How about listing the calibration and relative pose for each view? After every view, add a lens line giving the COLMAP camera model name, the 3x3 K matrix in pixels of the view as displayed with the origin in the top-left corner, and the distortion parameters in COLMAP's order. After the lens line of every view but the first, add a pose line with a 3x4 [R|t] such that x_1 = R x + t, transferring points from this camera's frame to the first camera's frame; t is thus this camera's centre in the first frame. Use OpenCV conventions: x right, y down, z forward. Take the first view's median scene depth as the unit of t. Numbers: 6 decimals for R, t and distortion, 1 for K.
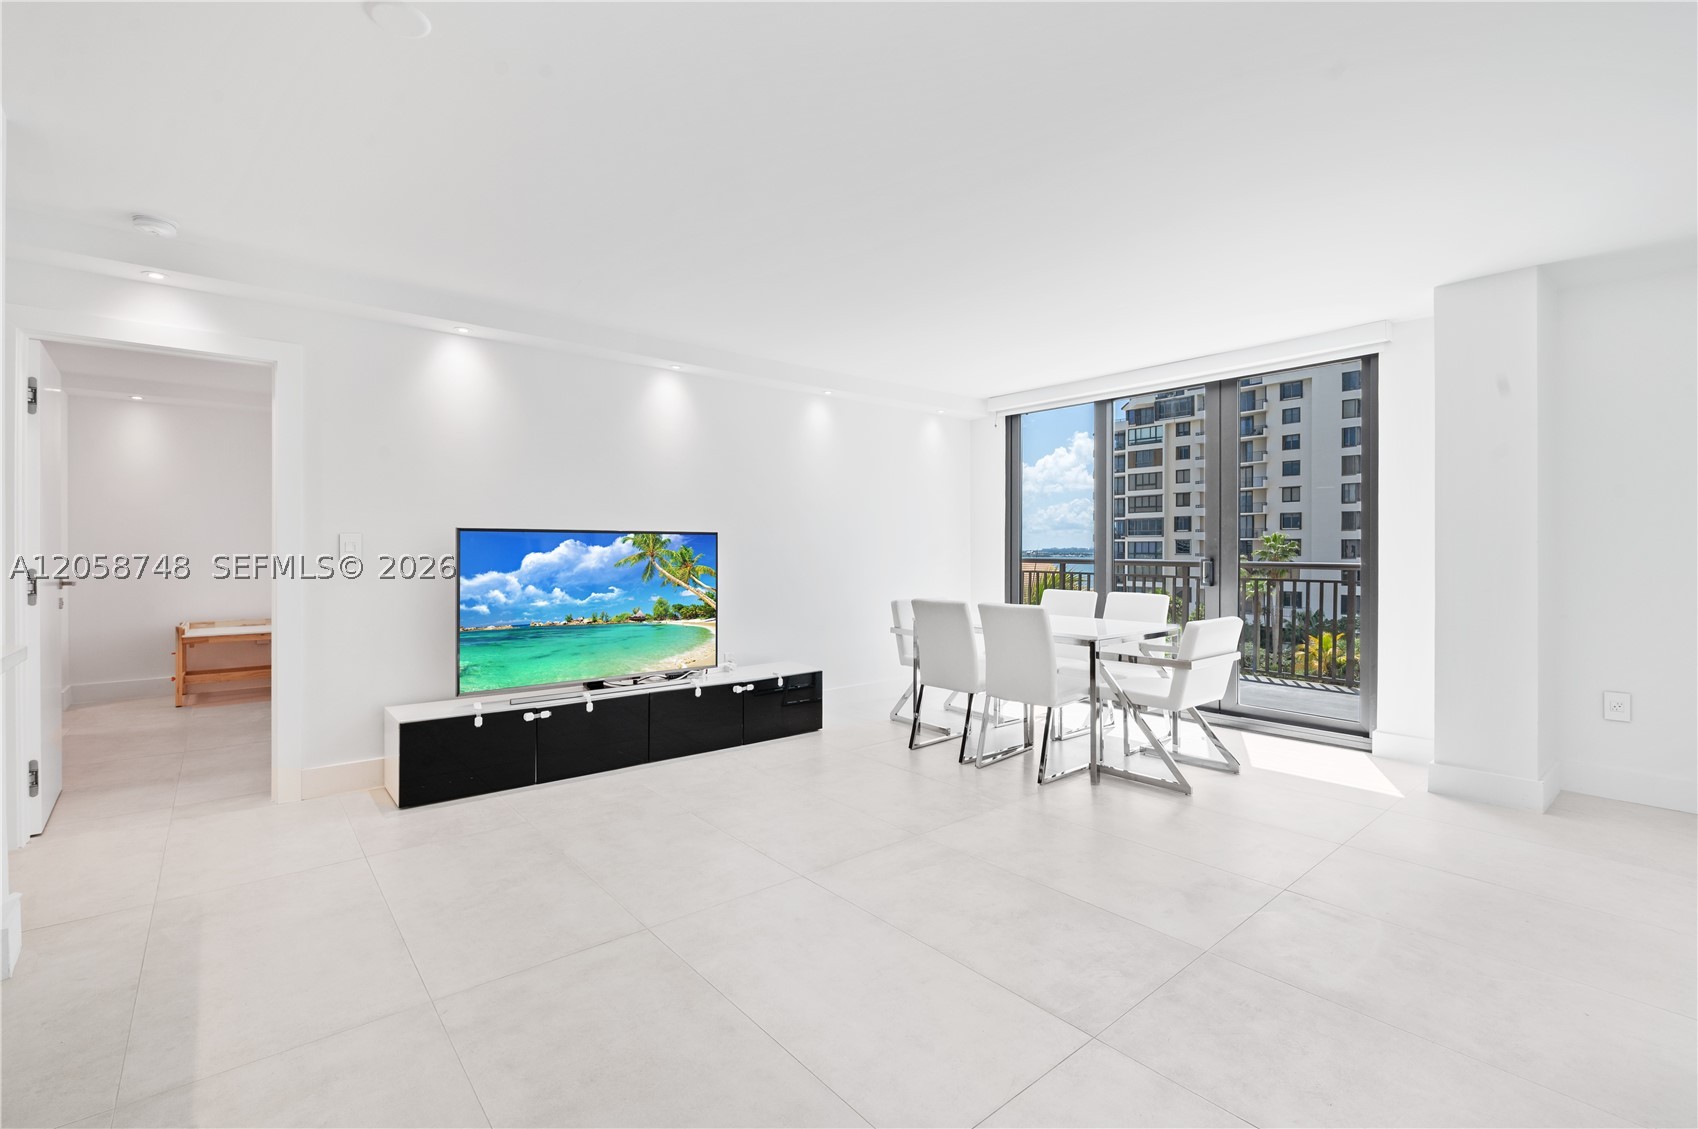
lens RADIAL K [[772.0, 0, 846.6], [0, 772.0, 554.8], [0, 0, 1]] dist [-0.002602, 0.000226]
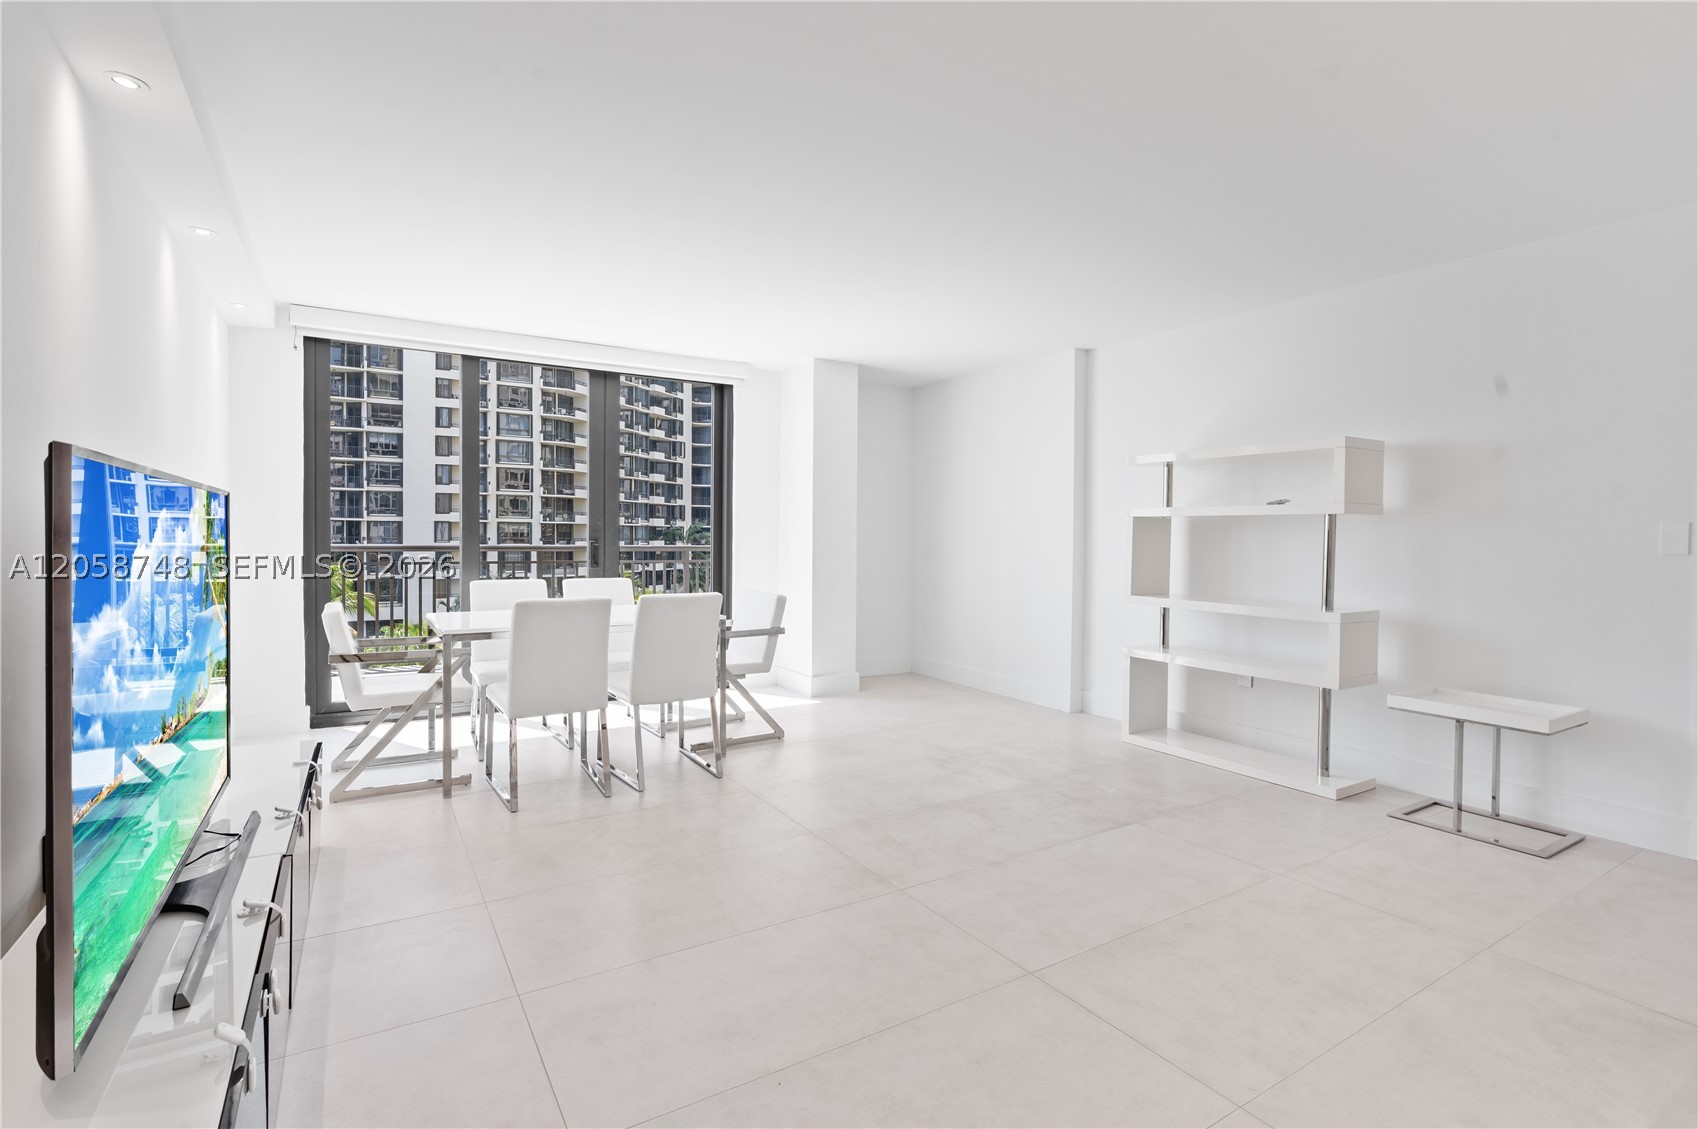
lens RADIAL K [[811.8, 0, 862.1], [0, 811.8, 556.0], [0, 0, 1]] dist [0.003952, -0.000751]
pose [[0.113237, -0.025144, 0.993250, -0.637074], [-0.001036, 0.999676, 0.025425, -0.005319], [-0.993567, -0.003908, 0.113175, 0.585661]]
